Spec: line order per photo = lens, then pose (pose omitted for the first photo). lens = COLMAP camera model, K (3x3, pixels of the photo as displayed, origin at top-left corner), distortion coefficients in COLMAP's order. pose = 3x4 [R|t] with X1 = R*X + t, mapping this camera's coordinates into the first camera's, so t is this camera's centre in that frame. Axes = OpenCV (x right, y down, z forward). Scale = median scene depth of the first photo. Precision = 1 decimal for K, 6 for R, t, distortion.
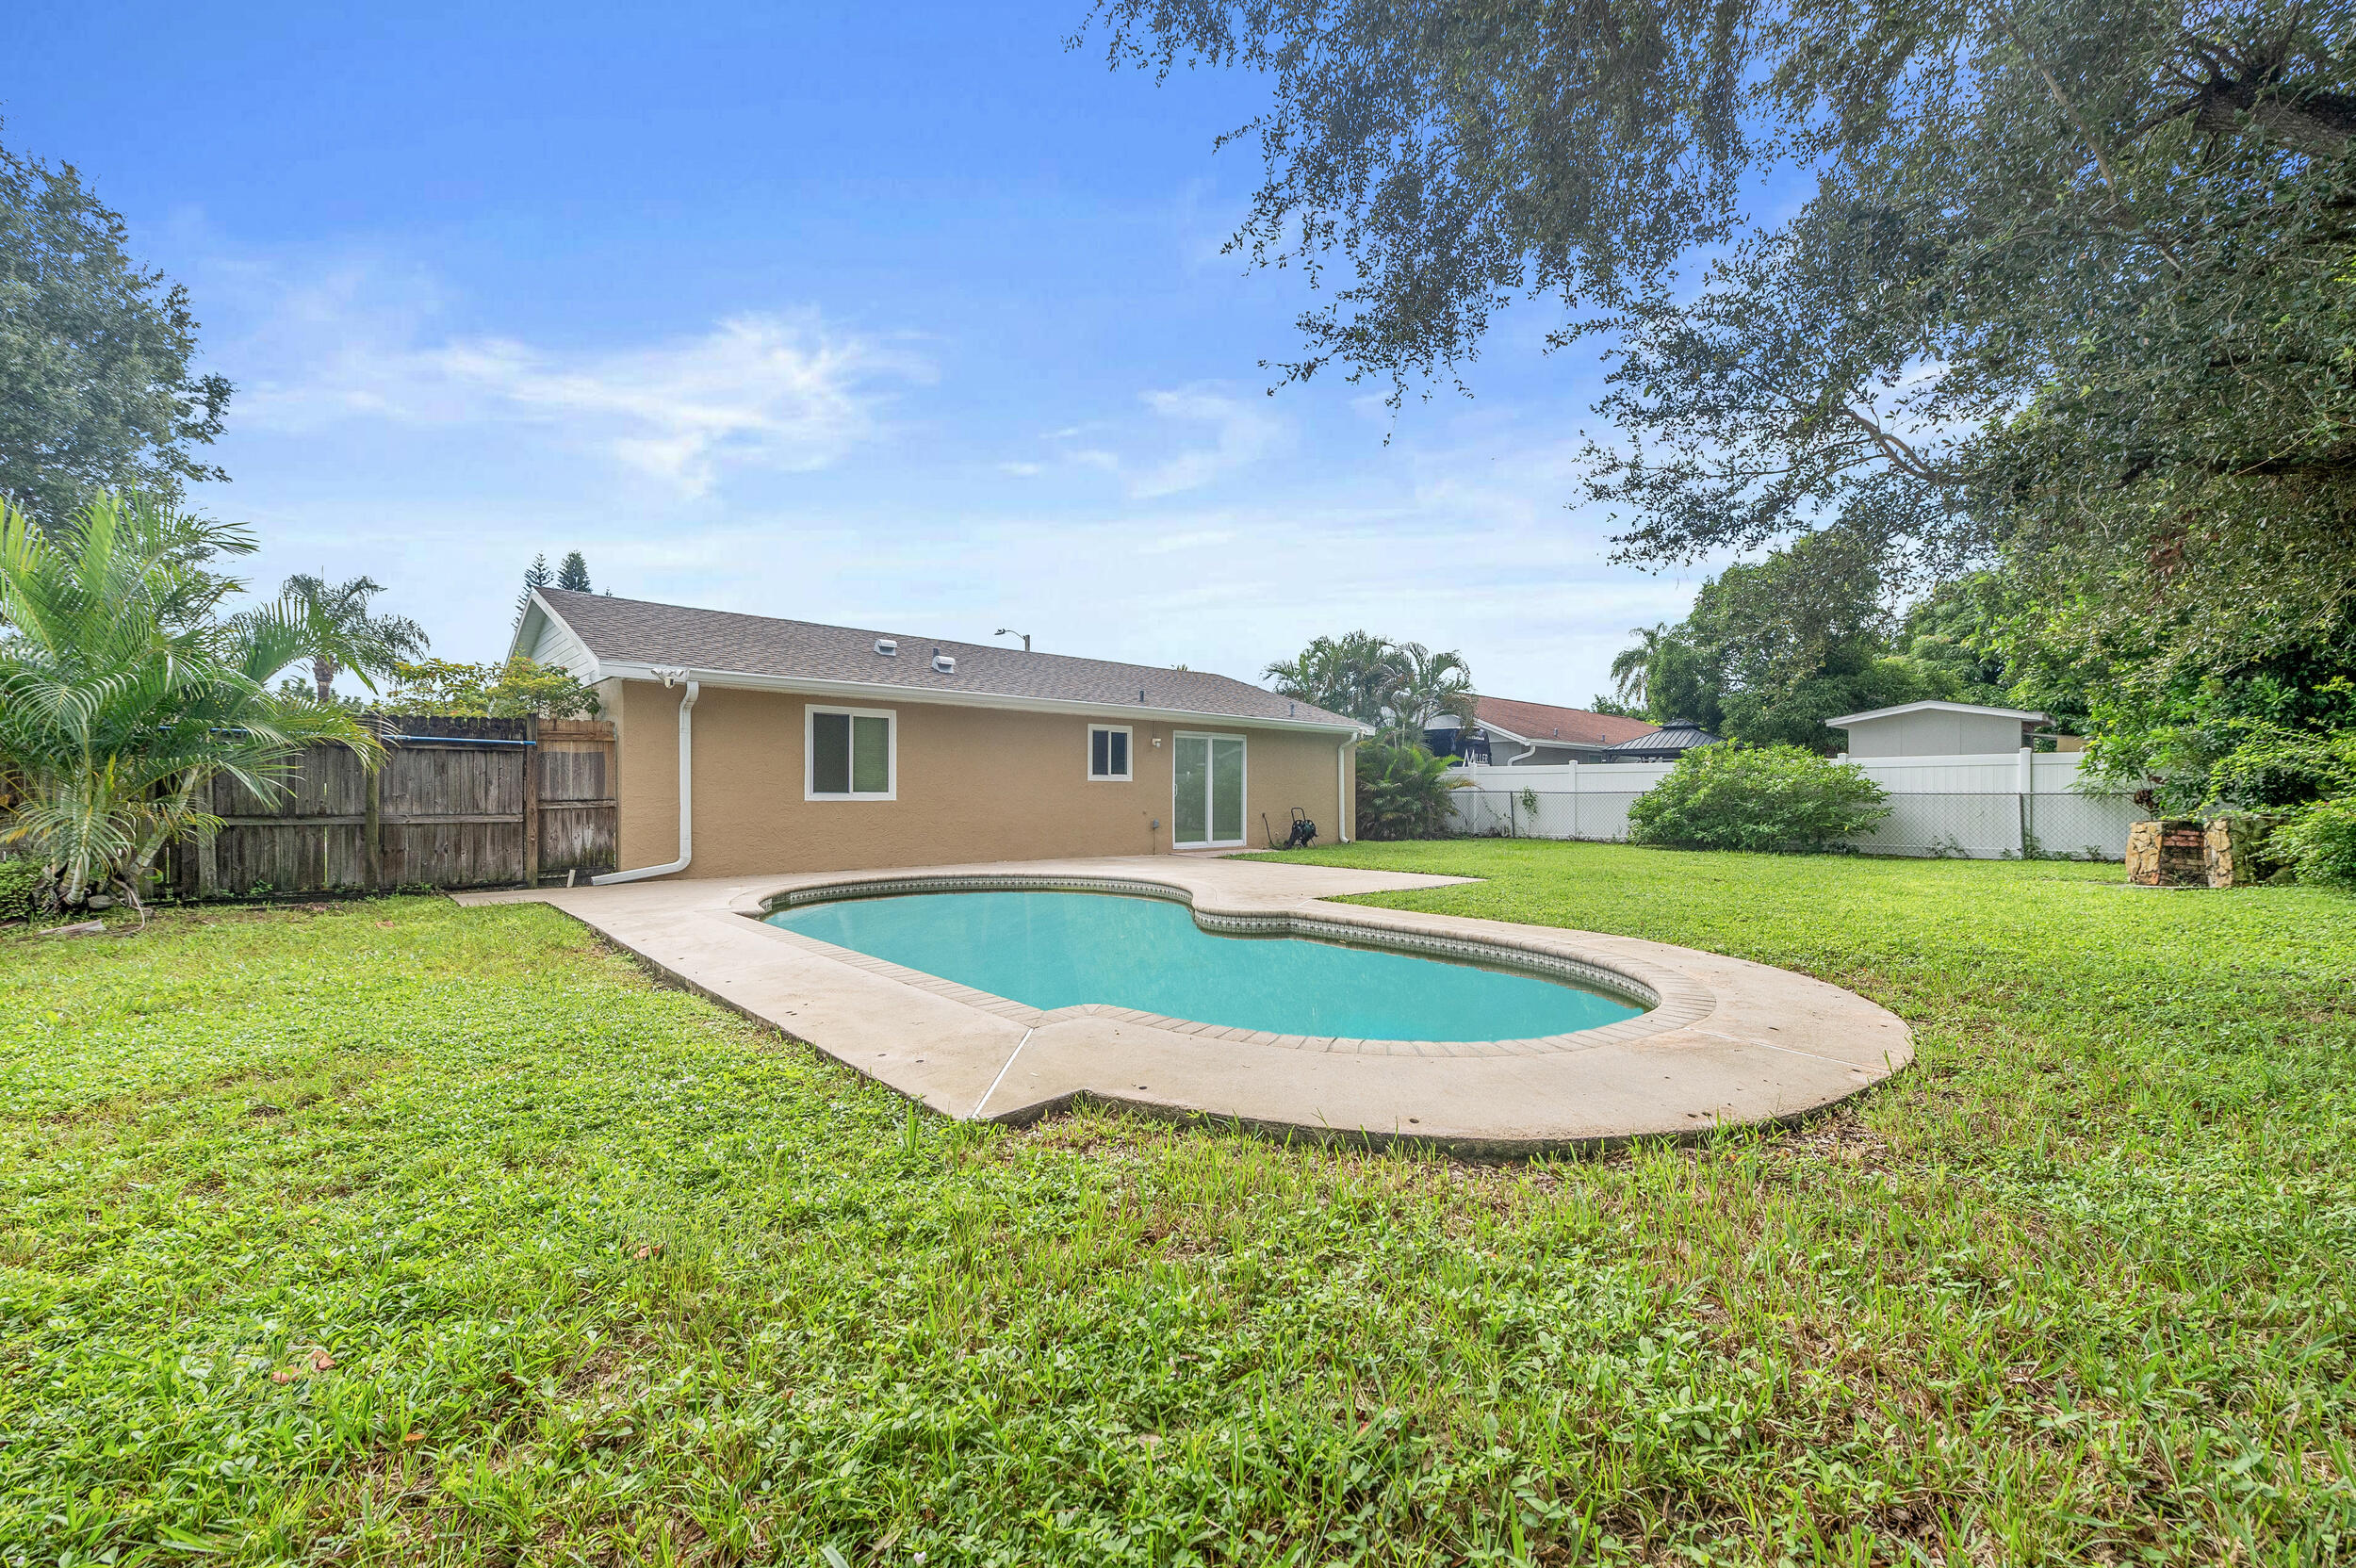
lens RADIAL K [[922.1, 0, 1178.0], [0, 922.1, 784.0], [0, 0, 1]] dist [0.004518, -0.000091]
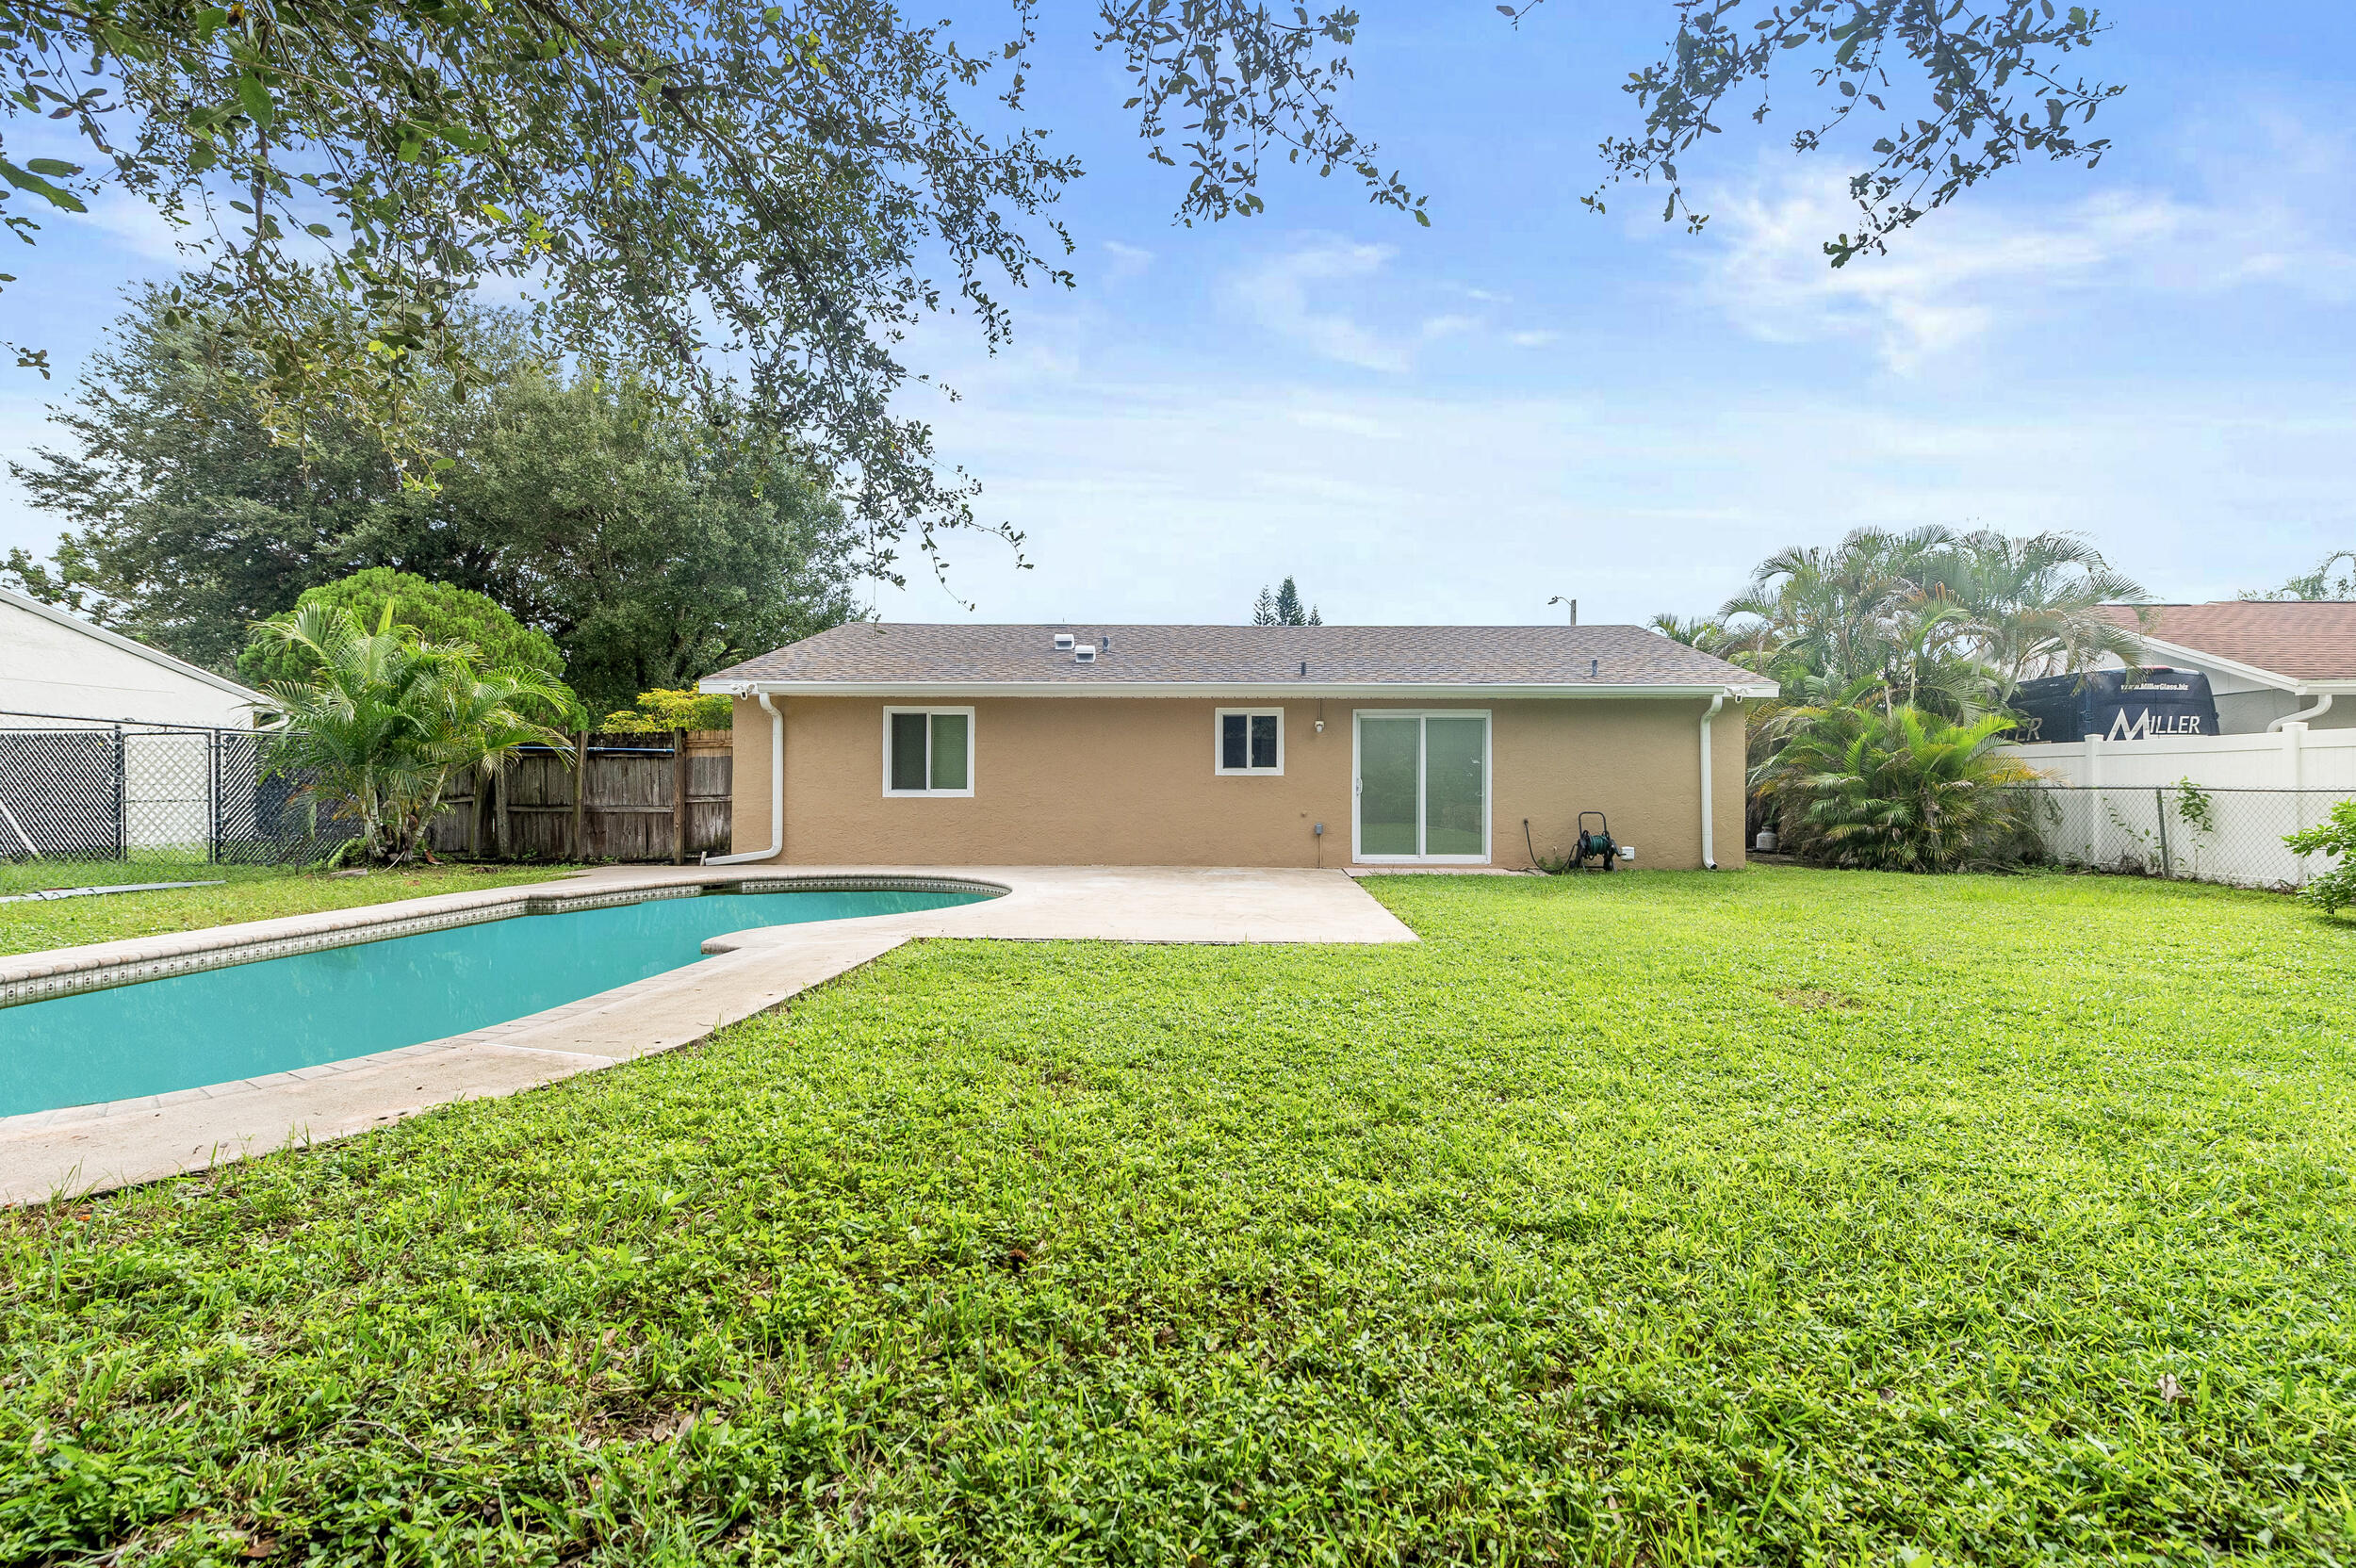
lens RADIAL K [[922.1, 0, 1178.0], [0, 922.1, 784.0], [0, 0, 1]] dist [0.004518, -0.000091]
pose [[0.731349, -0.003221, -0.681996, 0.443602], [0.006581, 0.999976, 0.002335, 0.002077], [0.681972, -0.006196, 0.731352, 0.357080]]
